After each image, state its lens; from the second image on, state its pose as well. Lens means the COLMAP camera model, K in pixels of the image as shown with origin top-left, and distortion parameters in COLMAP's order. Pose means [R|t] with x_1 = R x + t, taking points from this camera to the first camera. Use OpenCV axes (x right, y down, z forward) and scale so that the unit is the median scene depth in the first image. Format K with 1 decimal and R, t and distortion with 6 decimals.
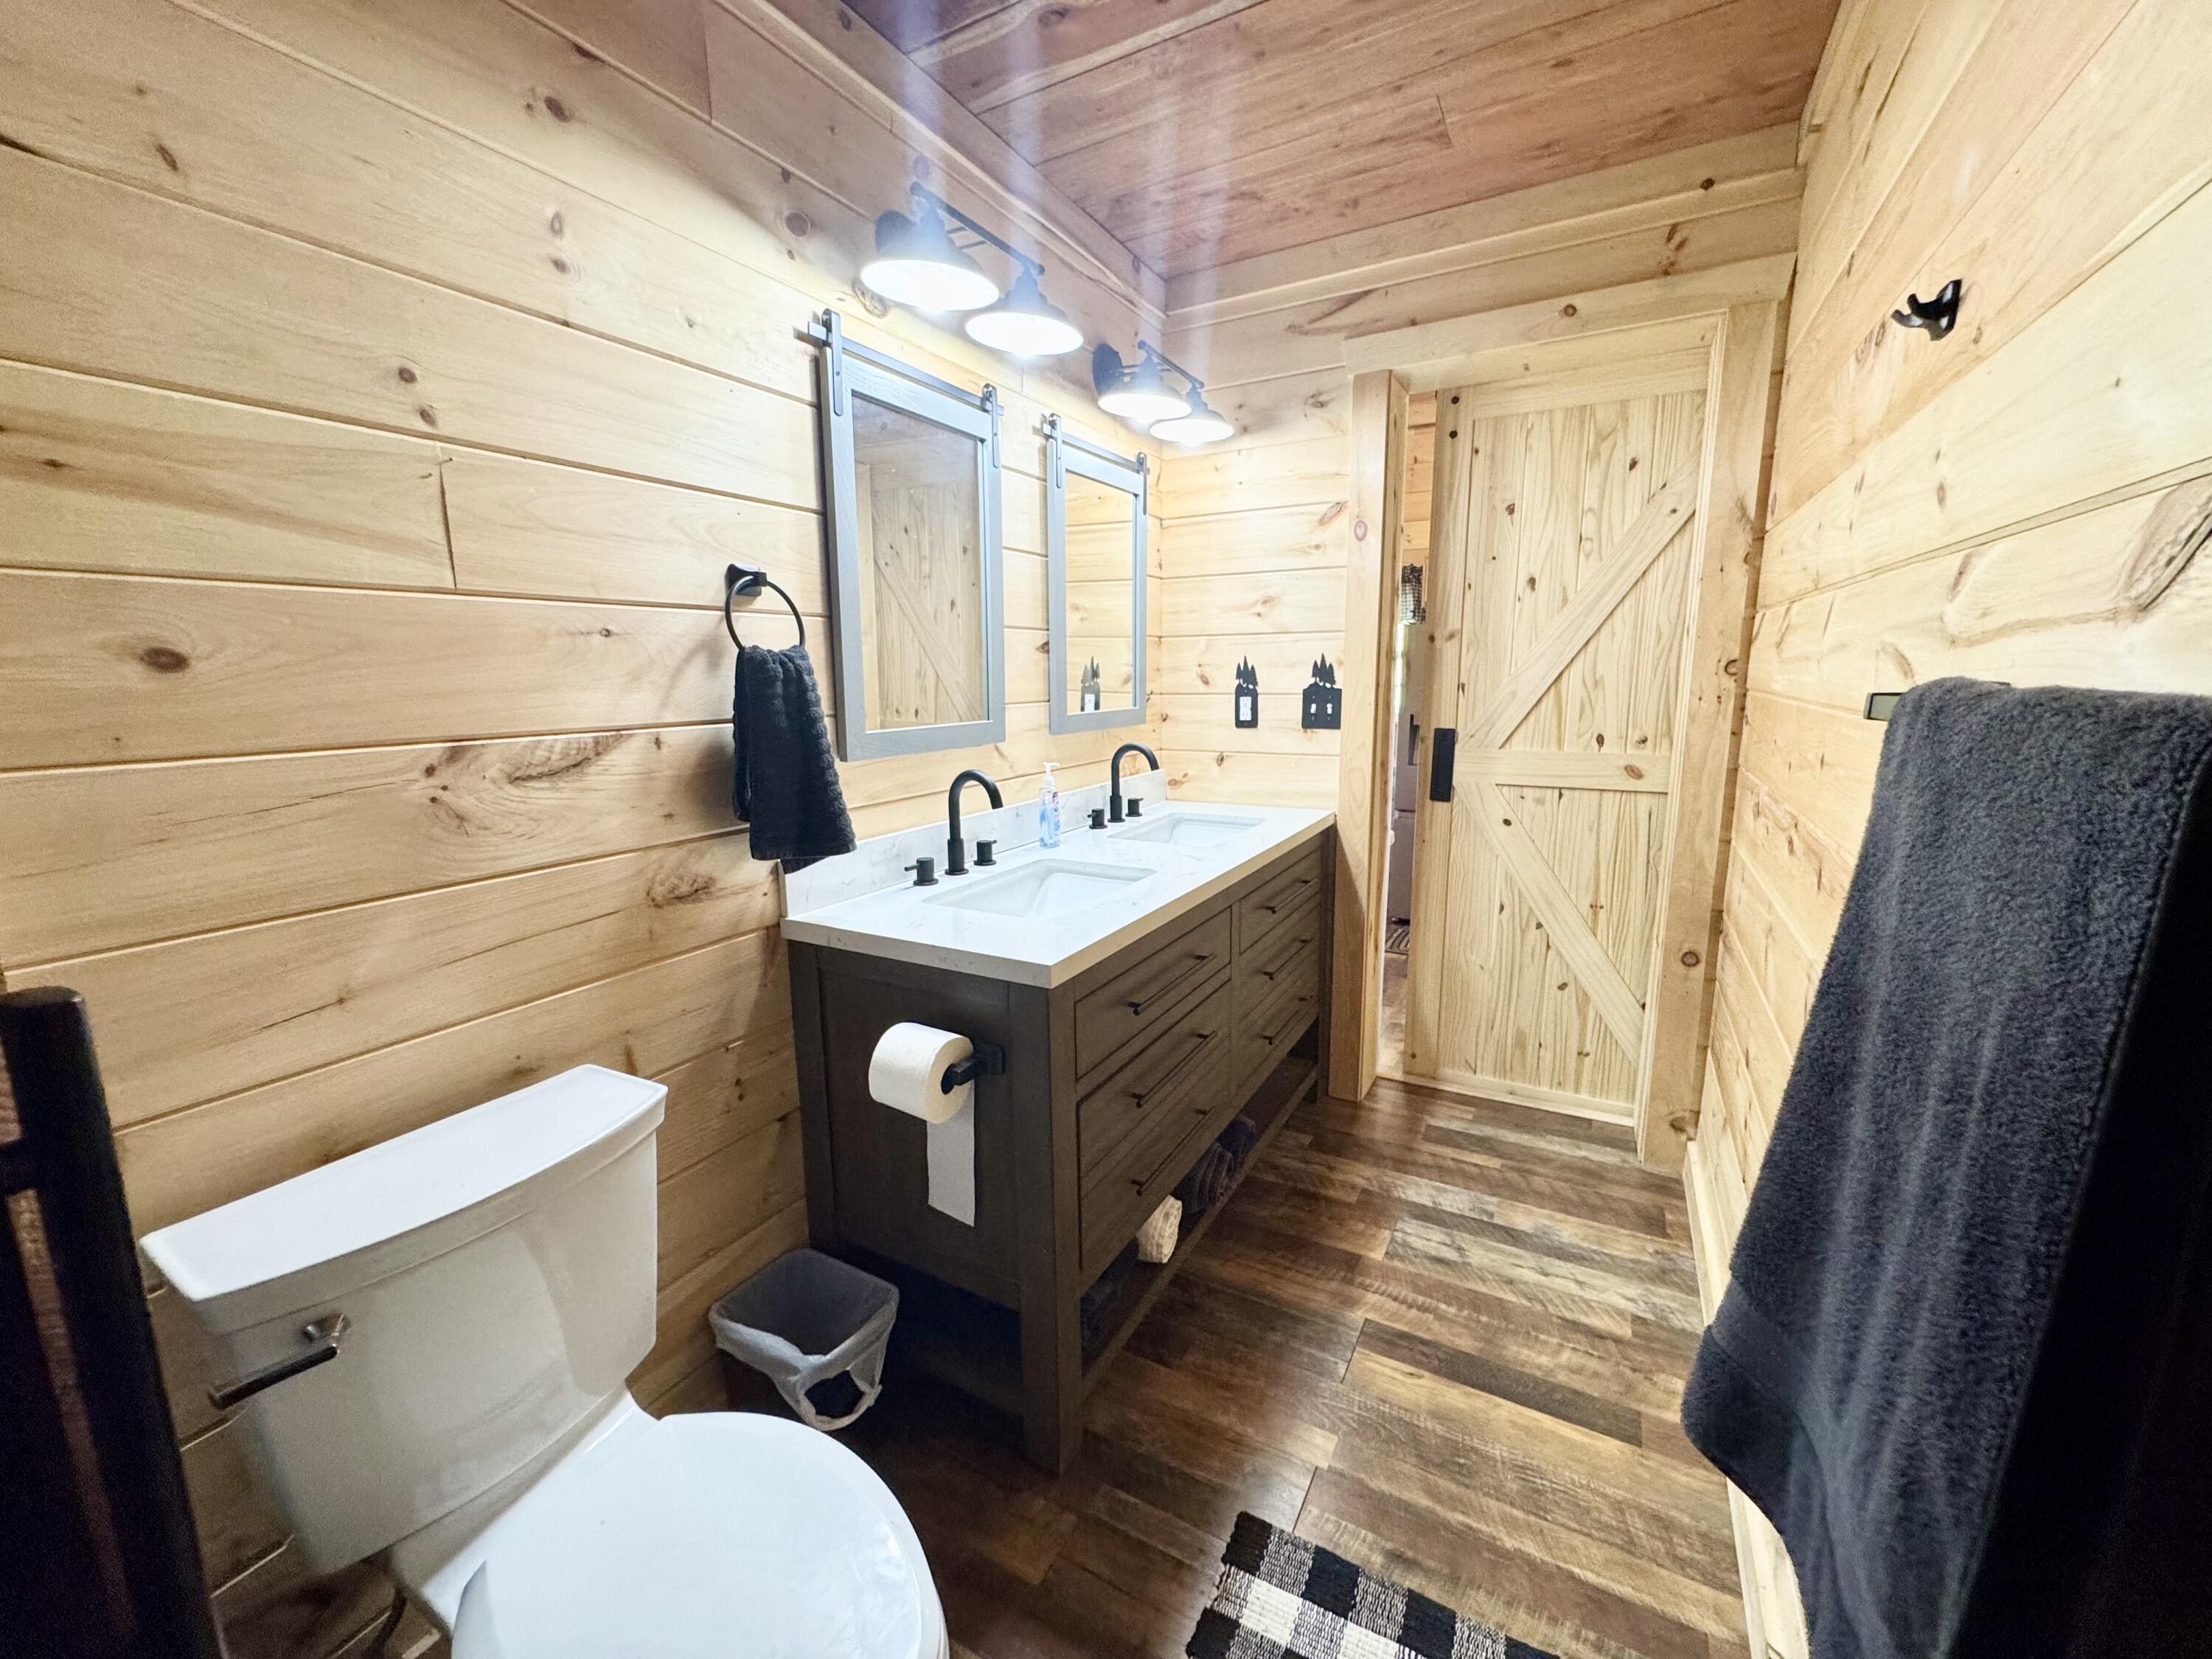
lens RADIAL K [[880.4, 0, 1104.5], [0, 880.4, 823.5], [0, 0, 1]] dist [-0.002039, -0.000105]
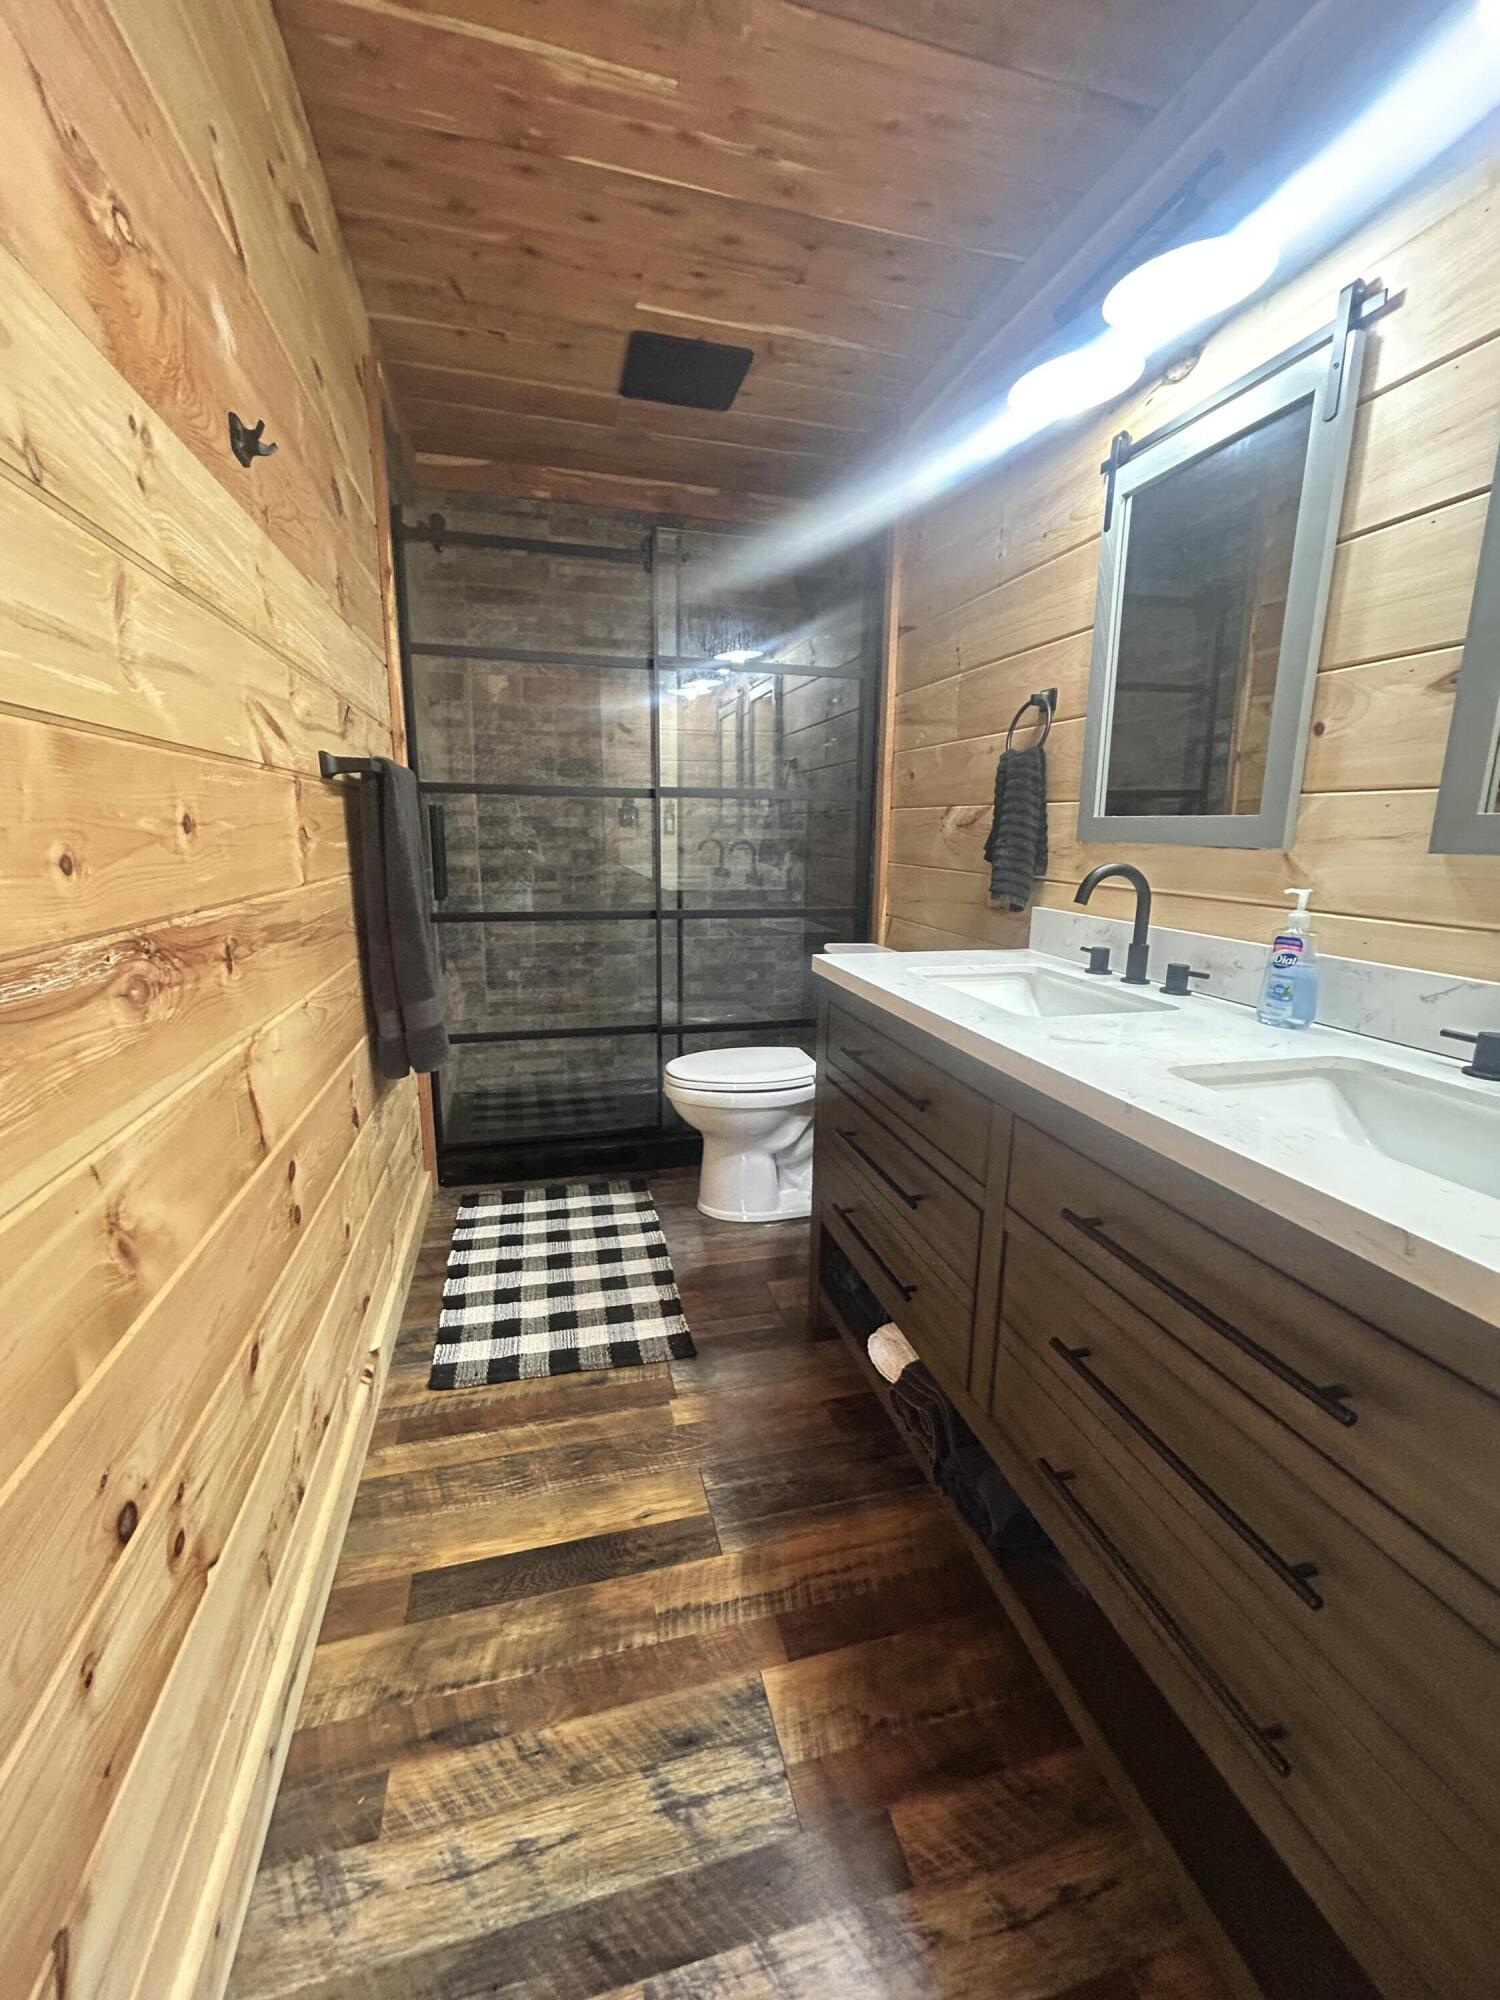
lens RADIAL K [[806.1, 0, 755.3], [0, 806.1, 995.3], [0, 0, 1]] dist [0.000959, -0.000046]
pose [[-0.711456, 0.144147, -0.687787, 0.799913], [-0.127896, 0.935829, 0.328430, -0.179131], [0.690994, 0.321629, -0.647366, 1.508106]]
